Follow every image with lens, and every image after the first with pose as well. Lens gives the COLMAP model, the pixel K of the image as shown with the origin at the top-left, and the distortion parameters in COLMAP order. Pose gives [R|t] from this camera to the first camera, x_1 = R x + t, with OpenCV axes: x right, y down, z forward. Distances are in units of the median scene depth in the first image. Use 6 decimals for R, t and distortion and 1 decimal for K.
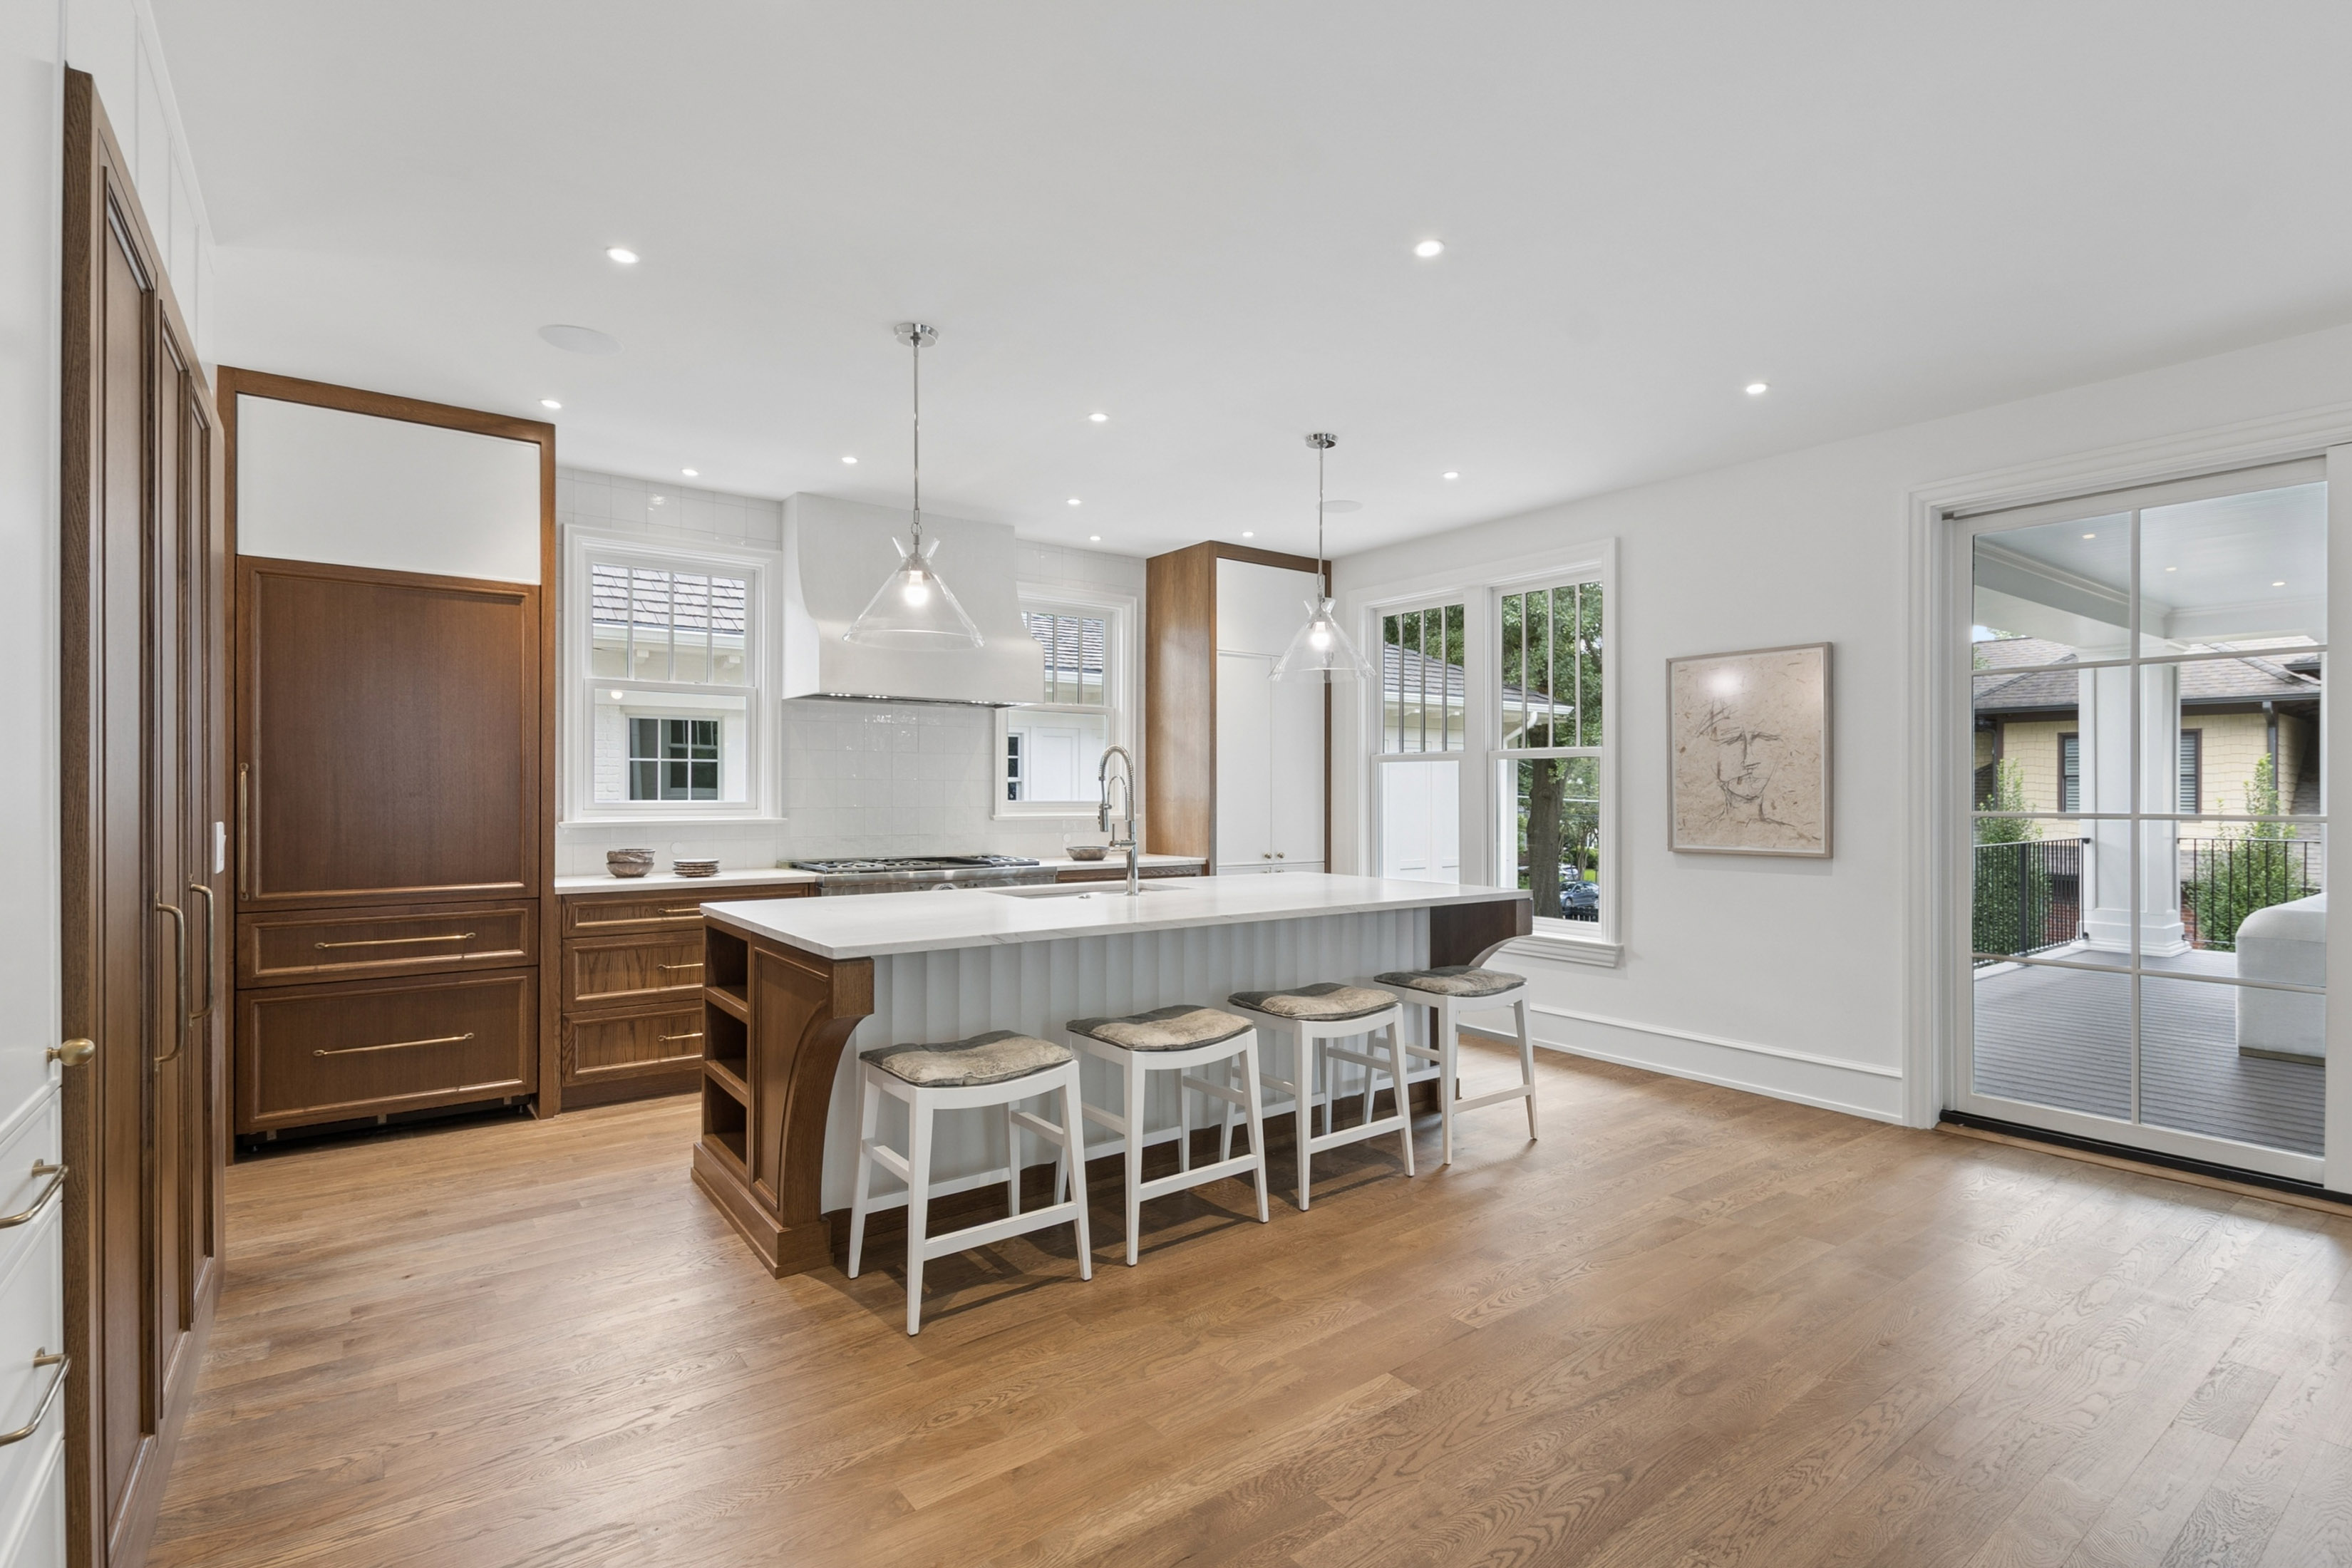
lens RADIAL K [[1107.4, 0, 1185.6], [0, 1107.4, 786.2], [0, 0, 1]] dist [0.011177, -0.000175]
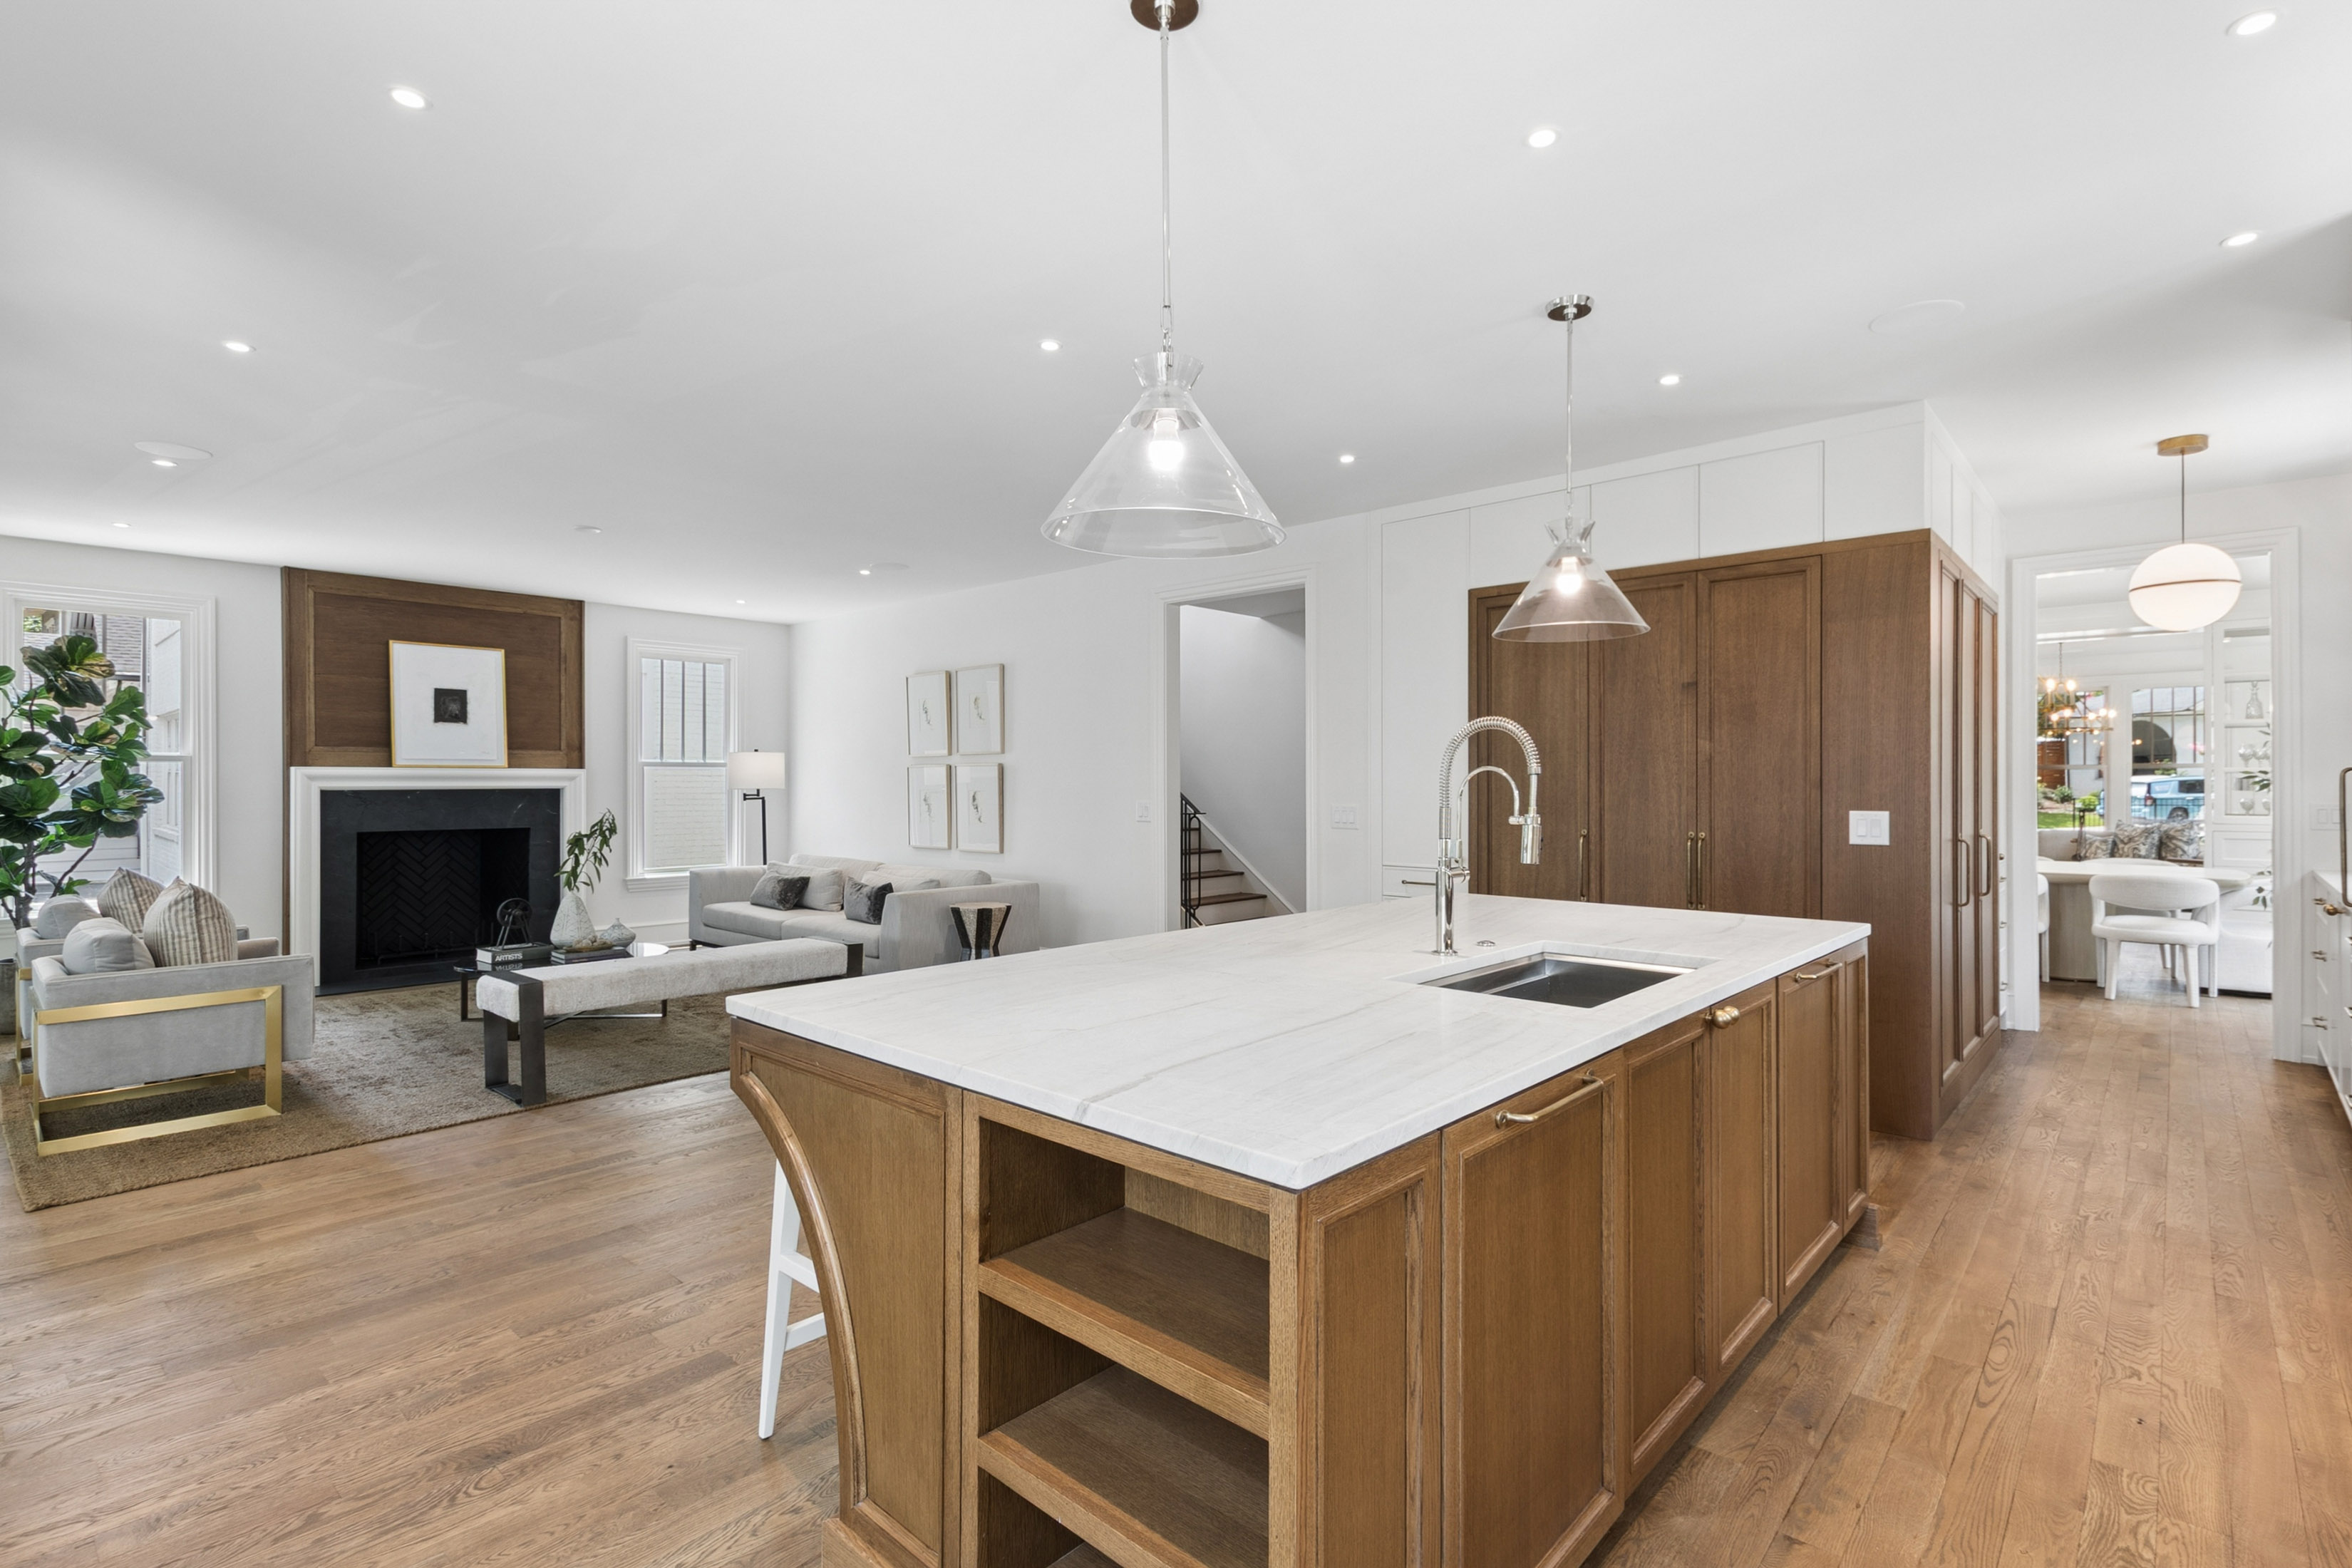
lens RADIAL K [[1099.7, 0, 1191.8], [0, 1099.7, 782.9], [0, 0, 1]] dist [0.014587, -0.007104]
pose [[-0.980254, 0.000465, -0.197743, 0.210044], [0.001843, 0.999975, -0.006785, 0.002048], [0.197735, -0.007016, -0.980230, 1.522672]]
